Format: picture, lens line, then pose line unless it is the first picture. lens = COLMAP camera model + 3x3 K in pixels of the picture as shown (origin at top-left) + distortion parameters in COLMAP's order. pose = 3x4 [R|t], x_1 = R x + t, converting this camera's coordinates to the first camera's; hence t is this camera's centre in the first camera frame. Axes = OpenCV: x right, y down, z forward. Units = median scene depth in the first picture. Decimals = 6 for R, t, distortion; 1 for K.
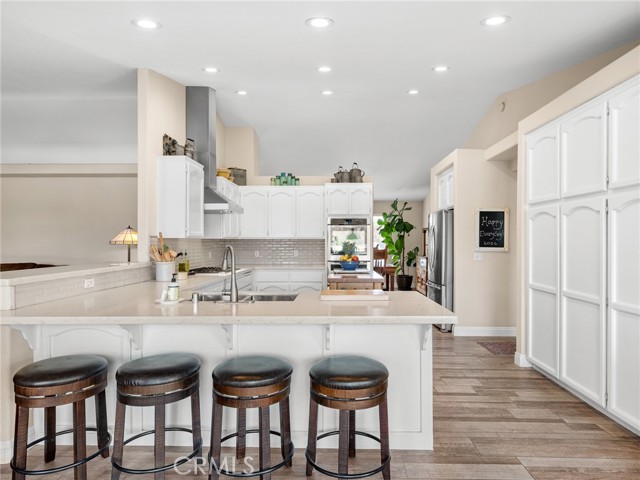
lens RADIAL K [[377.4, 0, 326.4], [0, 377.4, 242.9], [0, 0, 1]] dist [-0.005903, 0.000257]
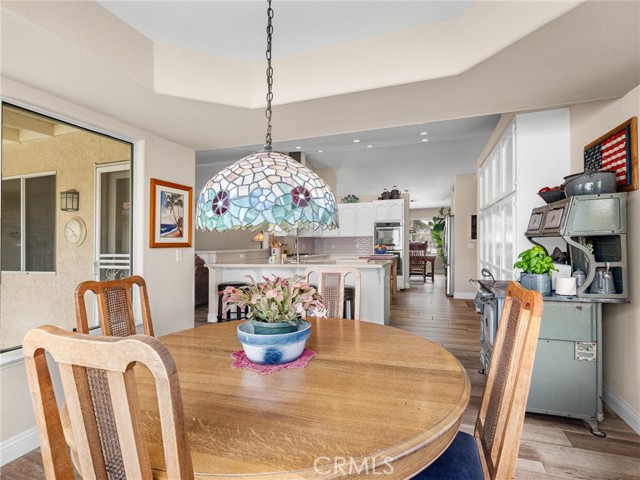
lens RADIAL K [[310.4, 0, 326.1], [0, 310.4, 240.4], [0, 0, 1]] dist [0.013468, -0.000370]
pose [[0.958303, -0.012529, -0.285479, 0.170005], [0.010053, 0.999898, -0.010138, 0.017435], [0.285577, 0.006845, 0.958331, -0.283374]]
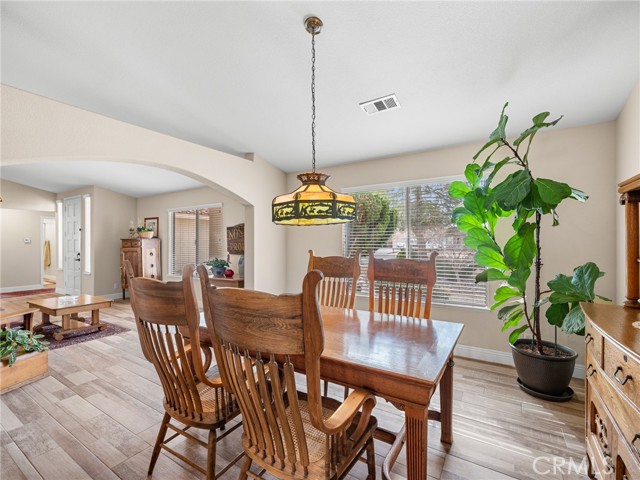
lens RADIAL K [[292.5, 0, 320.5], [0, 292.5, 238.9], [0, 0, 1]] dist [0.003233, -0.001082]
pose [[0.863759, -0.007351, -0.503851, 0.288296], [0.002341, 0.999941, -0.010577, -0.008035], [0.503899, 0.007956, 0.863726, 1.162519]]
